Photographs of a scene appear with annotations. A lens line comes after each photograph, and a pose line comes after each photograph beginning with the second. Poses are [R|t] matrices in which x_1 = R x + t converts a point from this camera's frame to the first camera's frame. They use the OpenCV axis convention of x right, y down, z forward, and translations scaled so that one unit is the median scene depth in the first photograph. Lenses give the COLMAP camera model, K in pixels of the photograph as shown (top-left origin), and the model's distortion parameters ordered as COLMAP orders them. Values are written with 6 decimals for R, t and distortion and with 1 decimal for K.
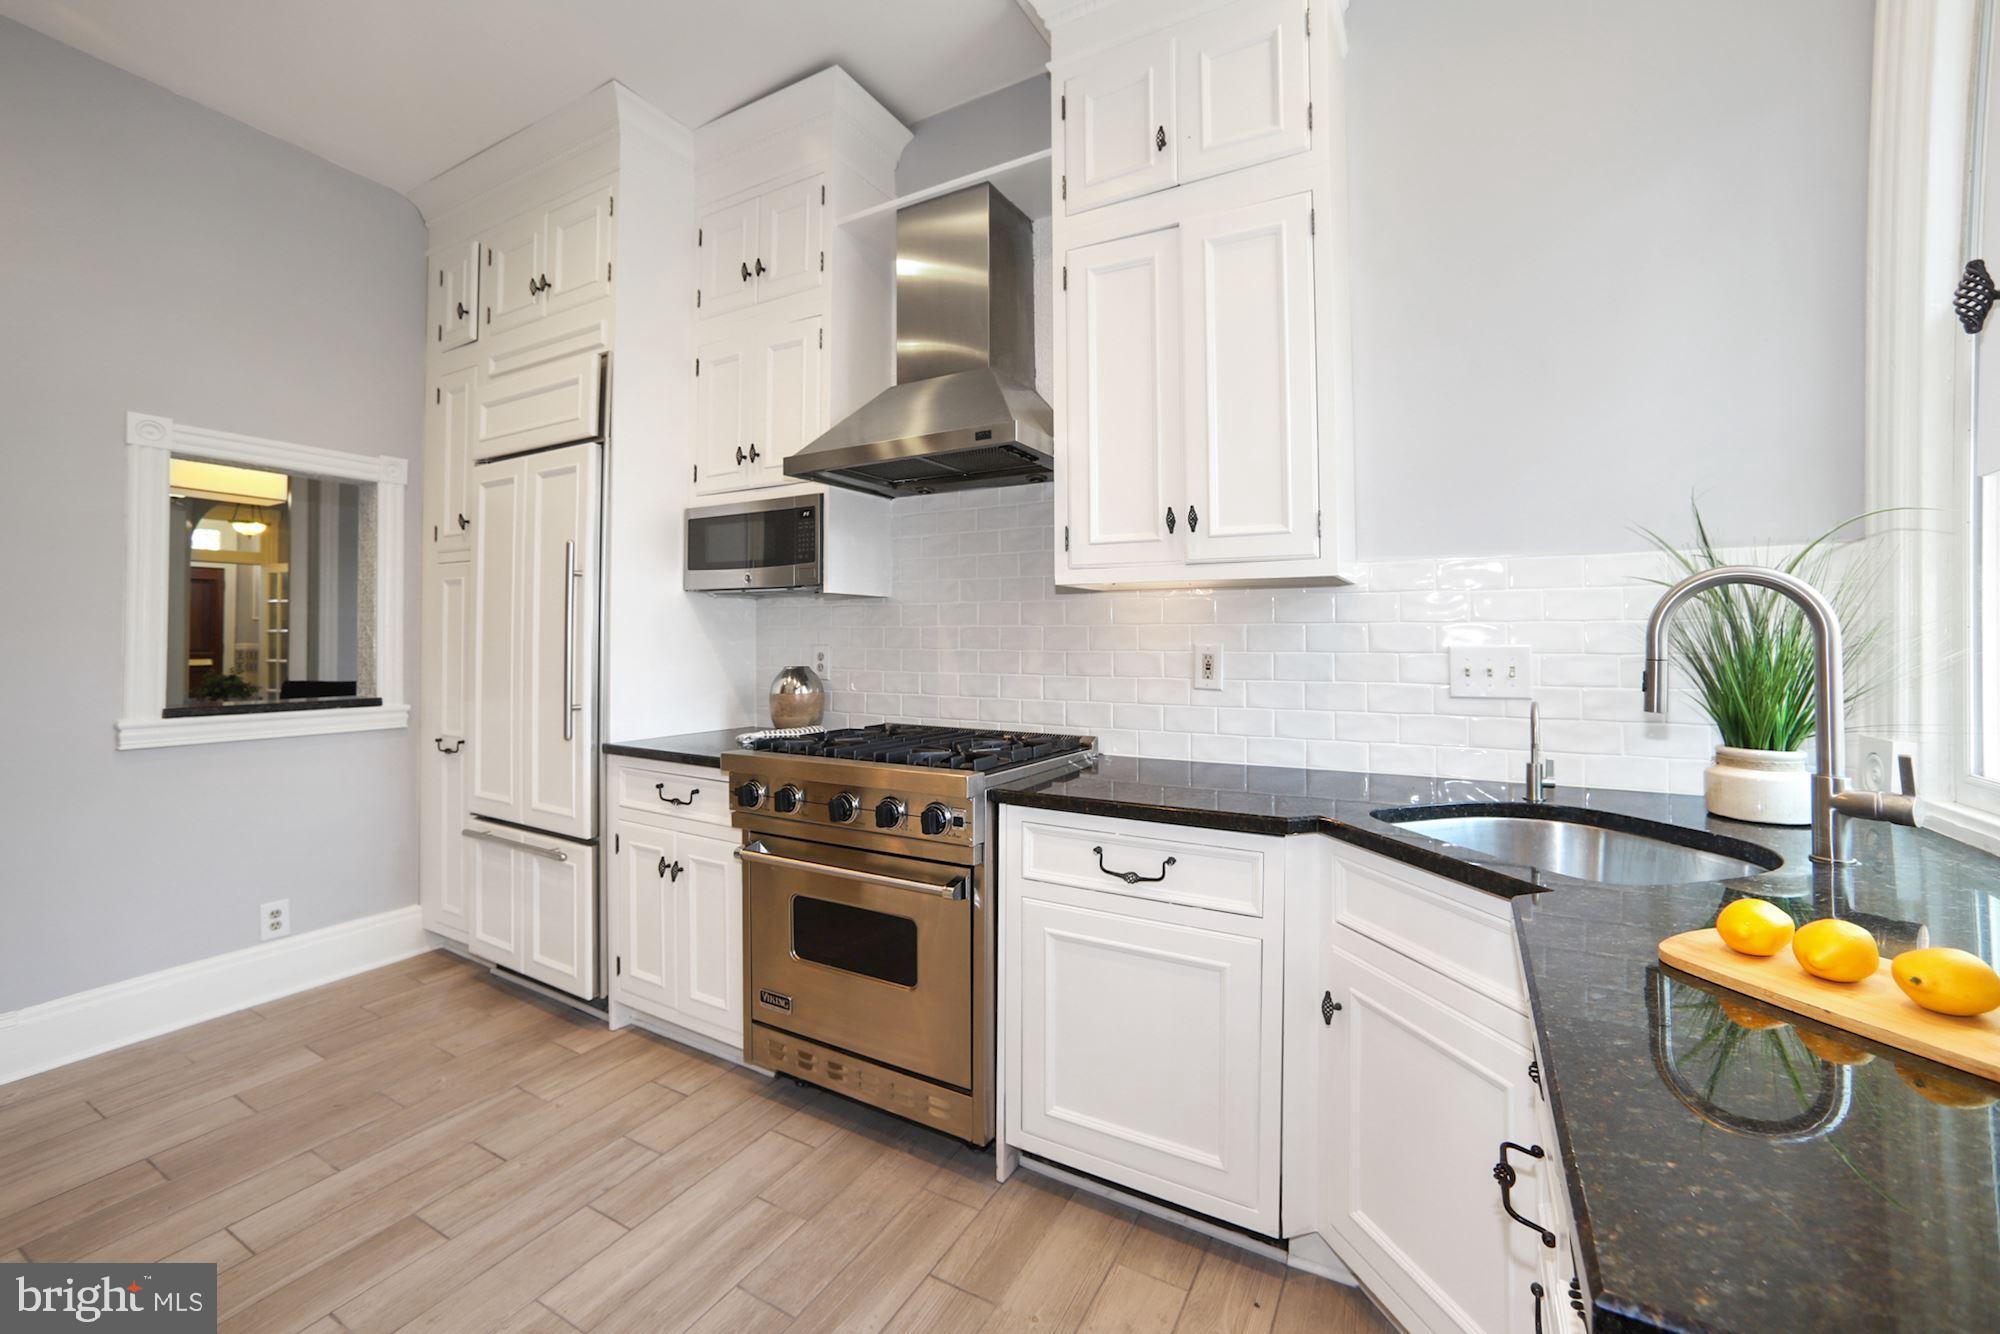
lens RADIAL K [[816.7, 0, 1003.7], [0, 816.7, 643.2], [0, 0, 1]] dist [-0.049256, 0.022098]
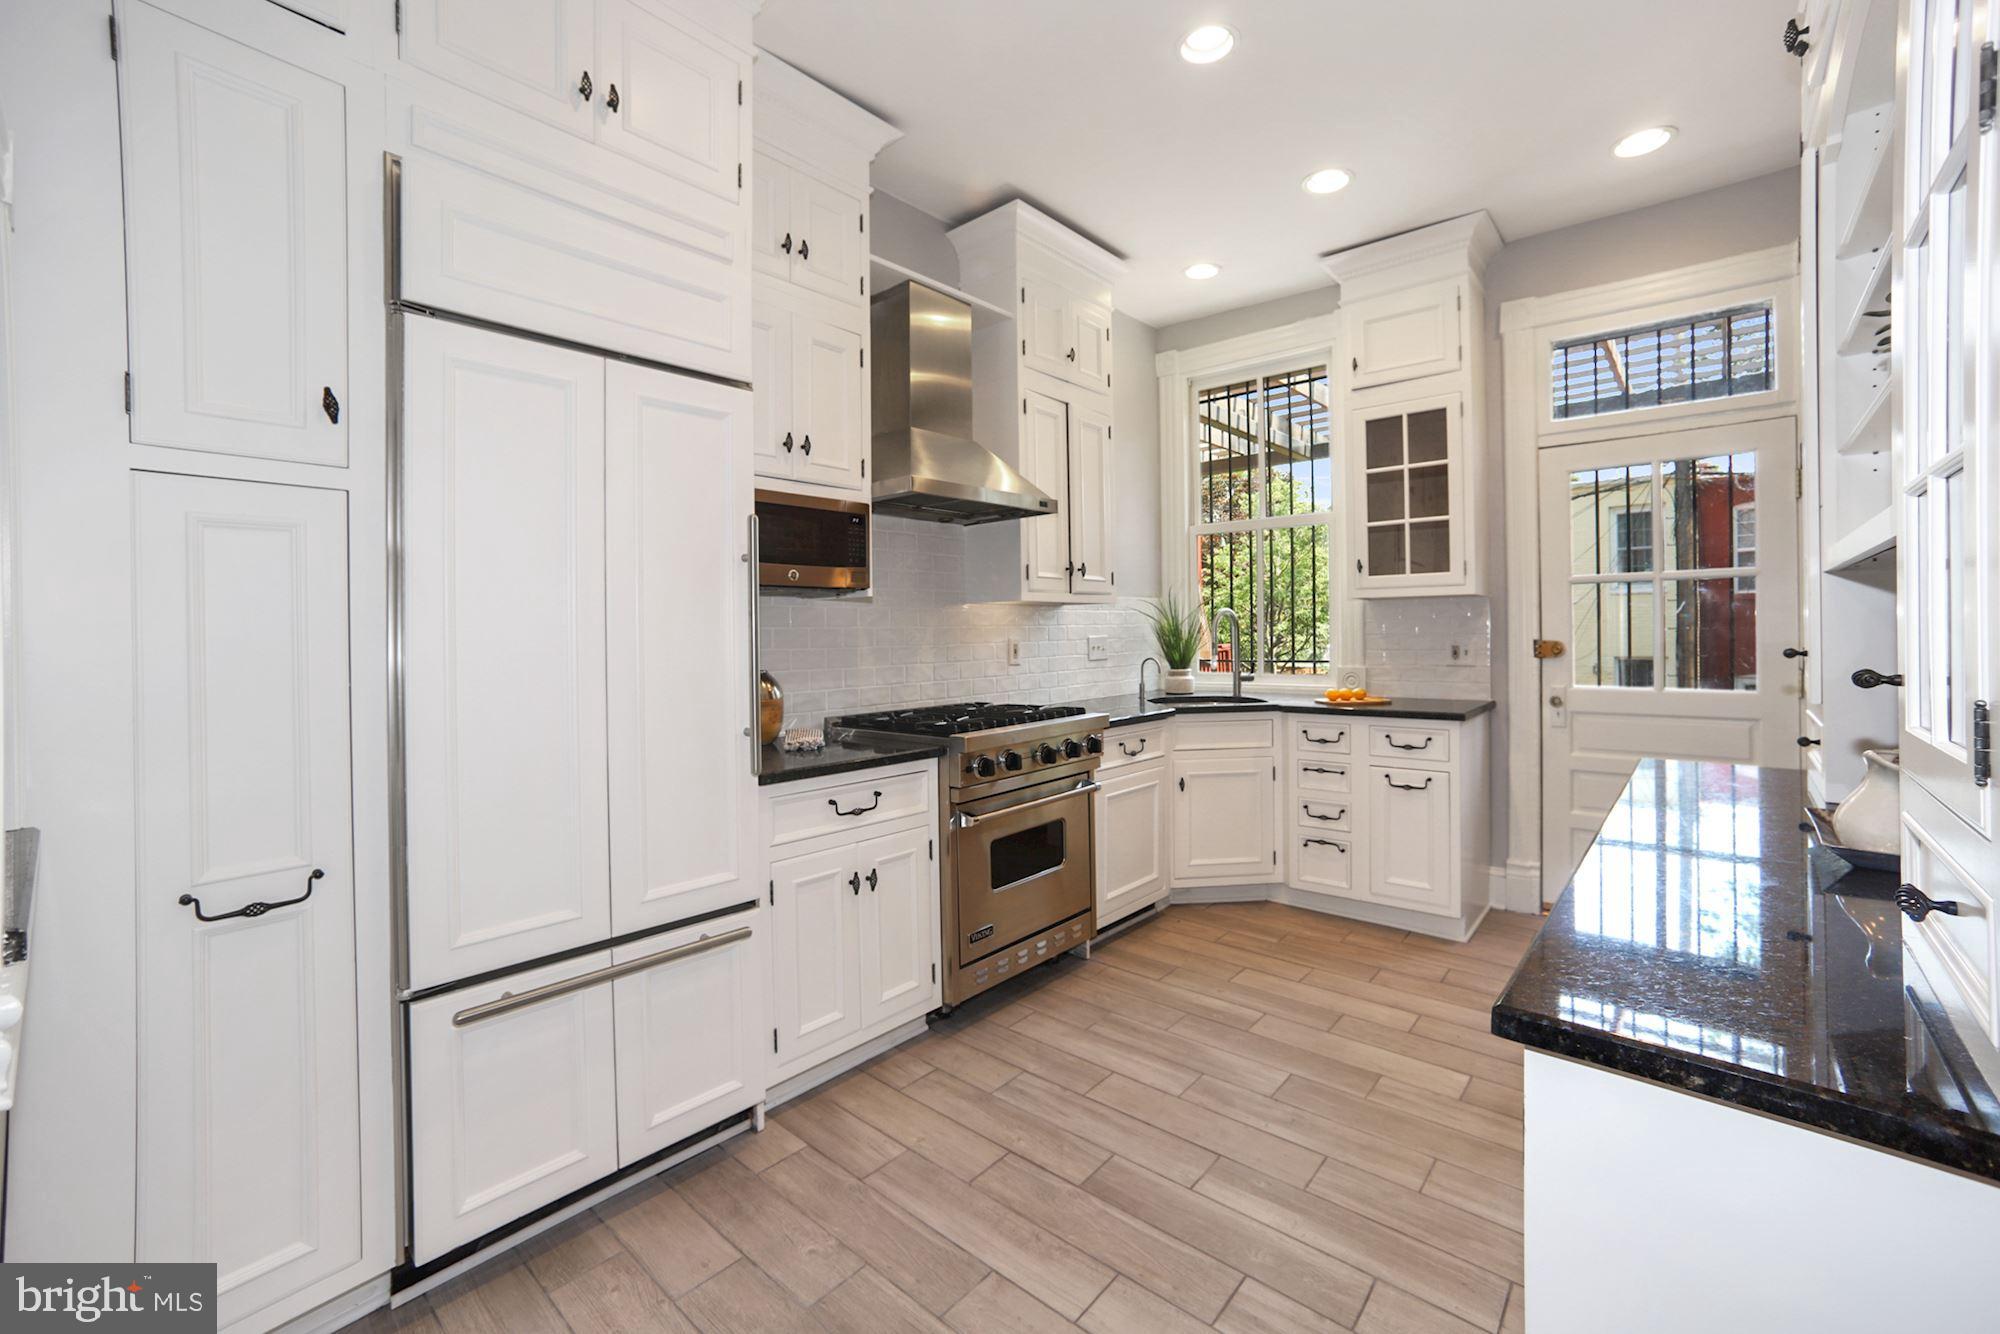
lens RADIAL K [[816.7, 0, 1003.7], [0, 816.7, 643.2], [0, 0, 1]] dist [-0.049256, 0.022098]
pose [[0.203212, -0.019591, 0.978939, -1.391875], [0.020127, 0.999672, 0.015828, -0.014587], [-0.978928, 0.016487, 0.203540, 0.676517]]
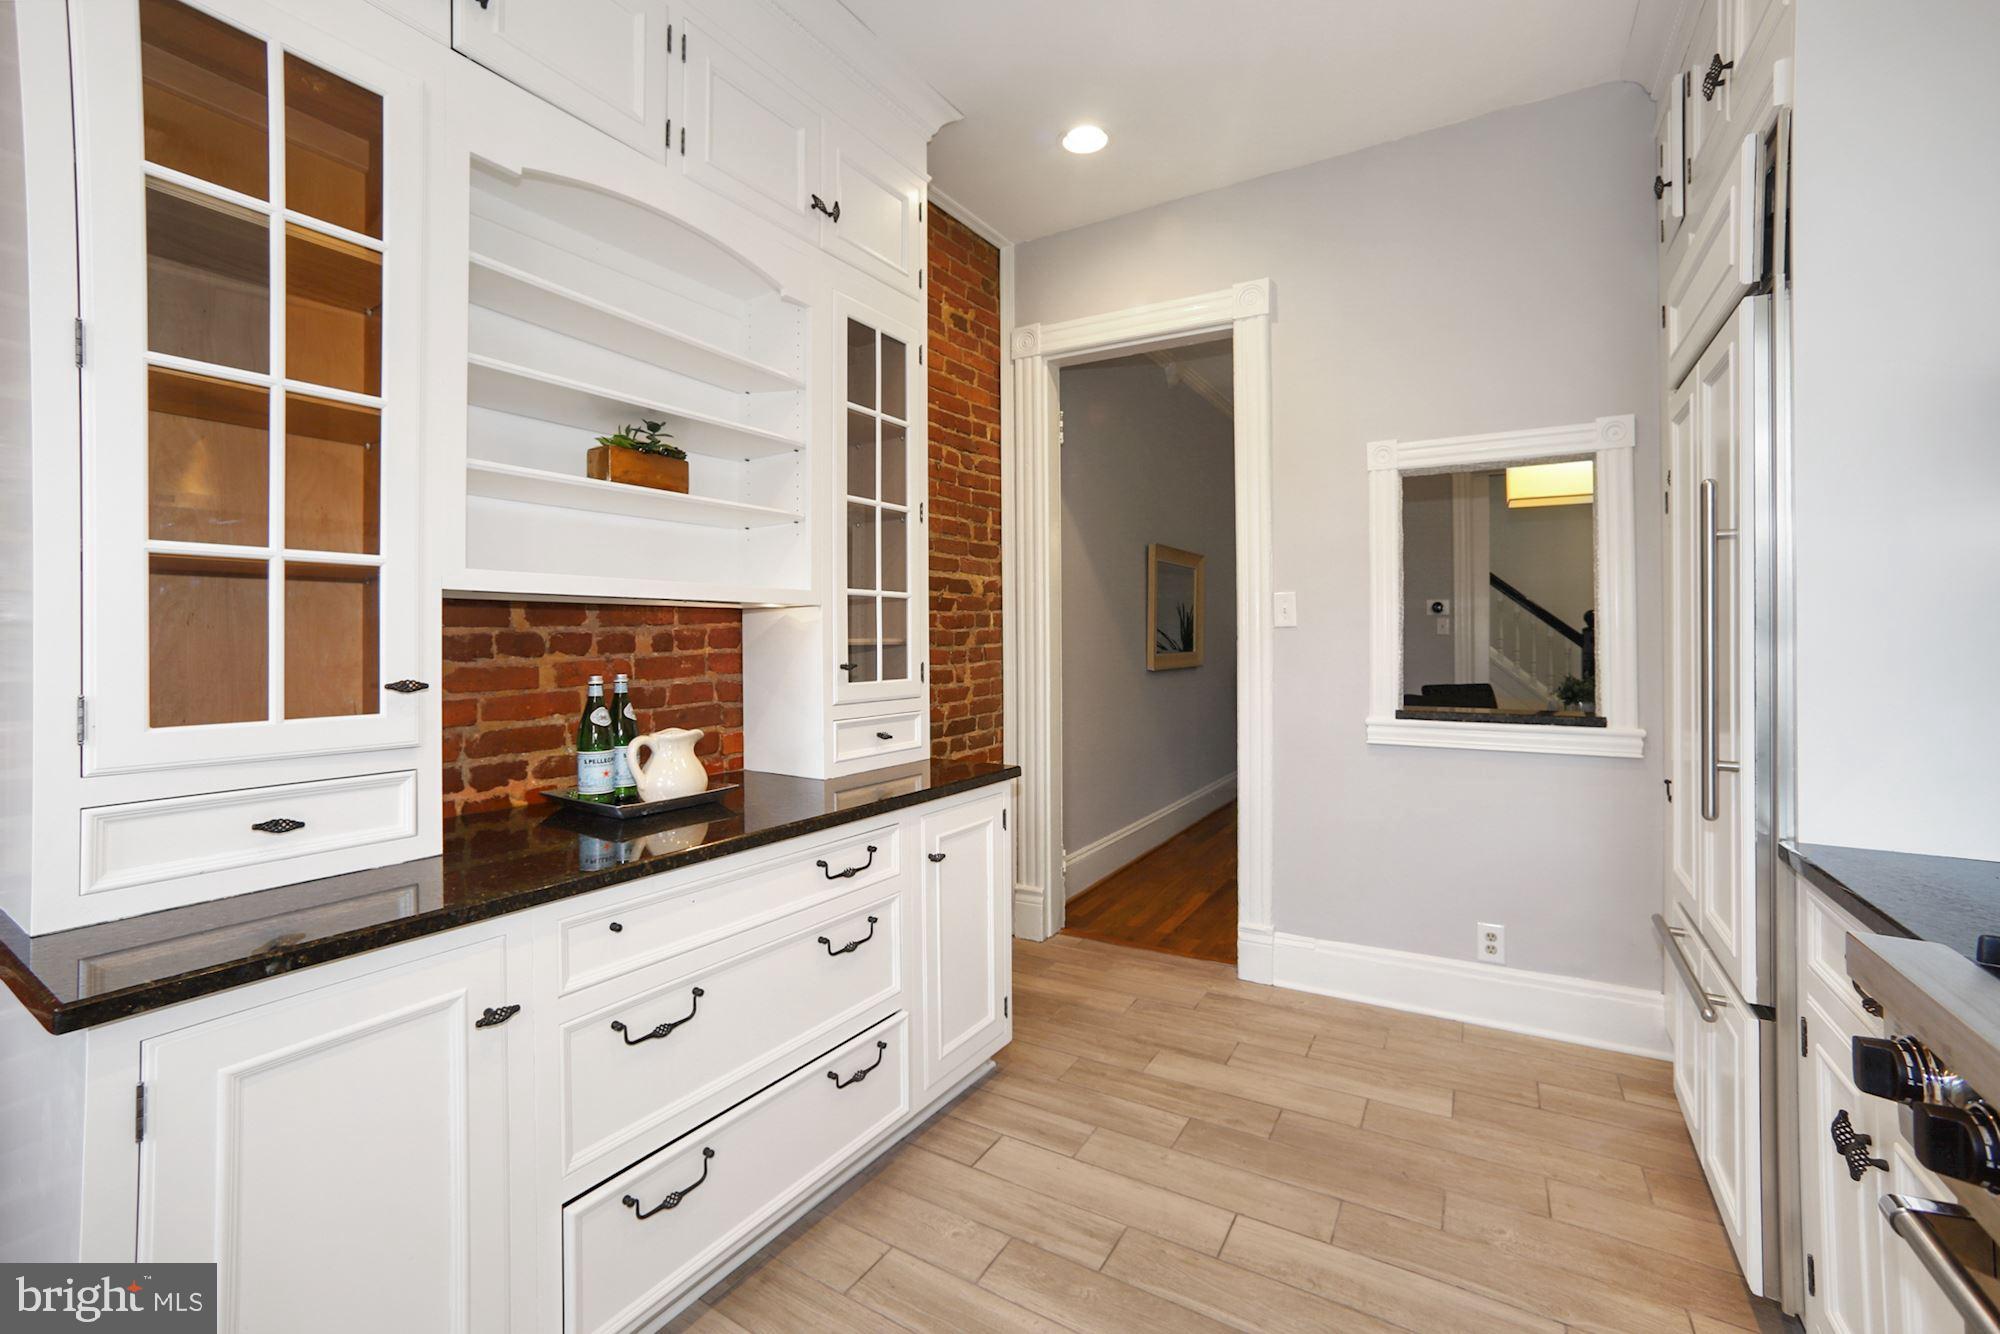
lens RADIAL K [[816.7, 0, 1003.7], [0, 816.7, 643.2], [0, 0, 1]] dist [-0.049256, 0.022098]
pose [[-0.021651, -0.000514, -0.999765, 0.055815], [-0.001249, 0.999999, -0.000487, -0.007790], [0.999765, 0.001238, -0.021652, 0.548038]]
